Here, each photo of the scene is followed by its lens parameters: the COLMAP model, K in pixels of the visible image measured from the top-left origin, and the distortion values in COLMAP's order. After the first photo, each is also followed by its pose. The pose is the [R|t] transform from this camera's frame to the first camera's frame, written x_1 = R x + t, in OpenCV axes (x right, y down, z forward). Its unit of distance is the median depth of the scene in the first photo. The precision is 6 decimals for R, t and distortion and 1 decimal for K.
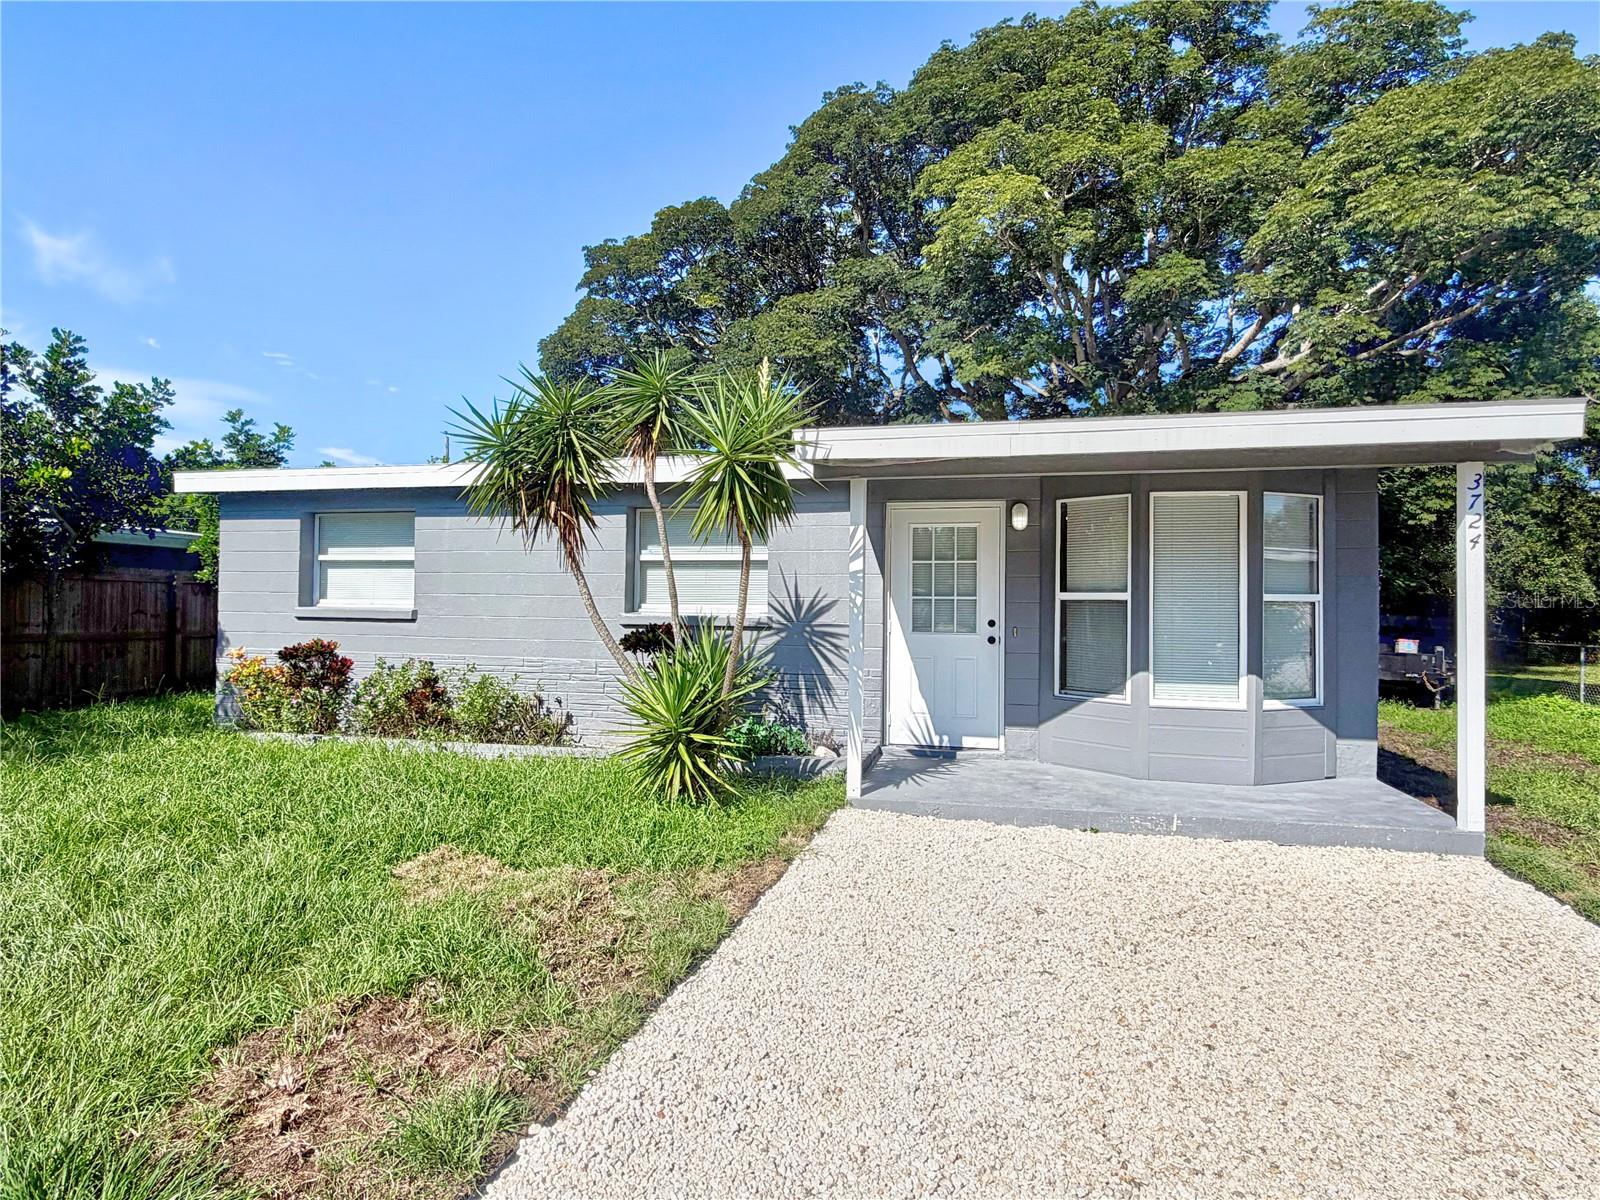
lens RADIAL K [[839.7, 0, 800.0], [0, 839.7, 600.0], [0, 0, 1]] dist [0.000335, 0.000004]
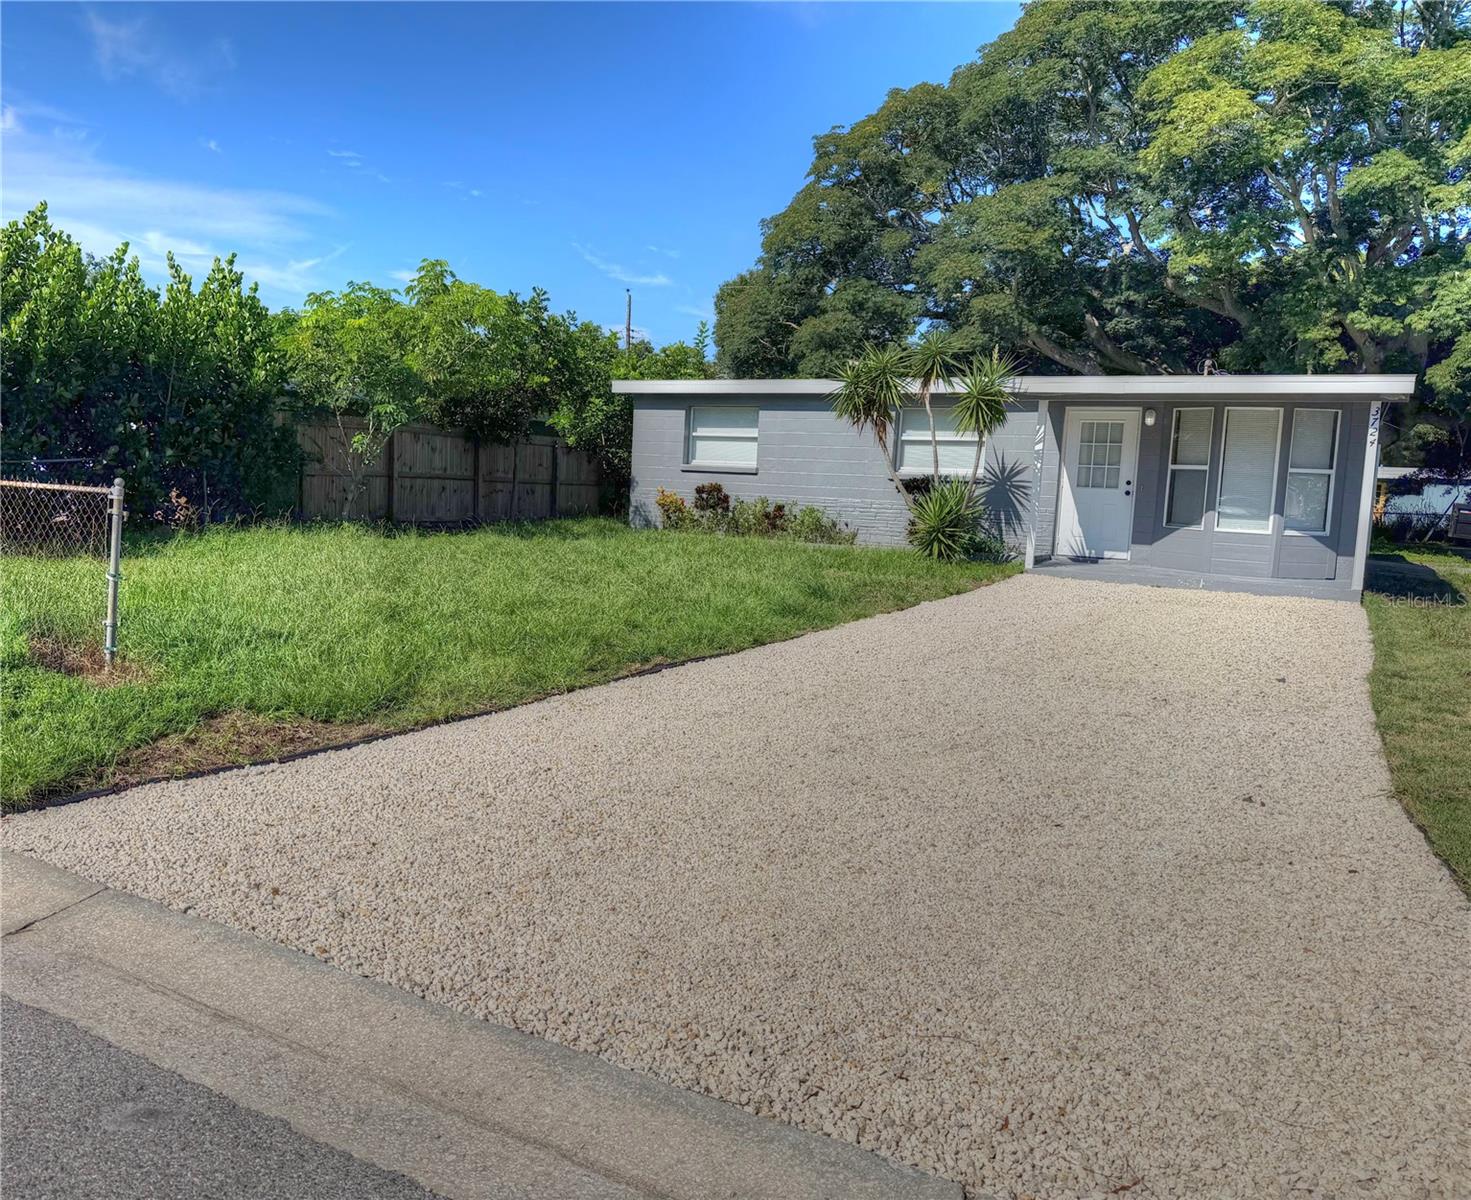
lens RADIAL K [[1272.4, 0, 609.2], [0, 1272.4, 602.7], [0, 0, 1]] dist [0.163133, -0.312879]
pose [[0.958565, 0.057847, -0.278940, -0.023116], [-0.030234, 0.994294, 0.102301, 0.032007], [0.283266, -0.089629, 0.954844, -1.710685]]
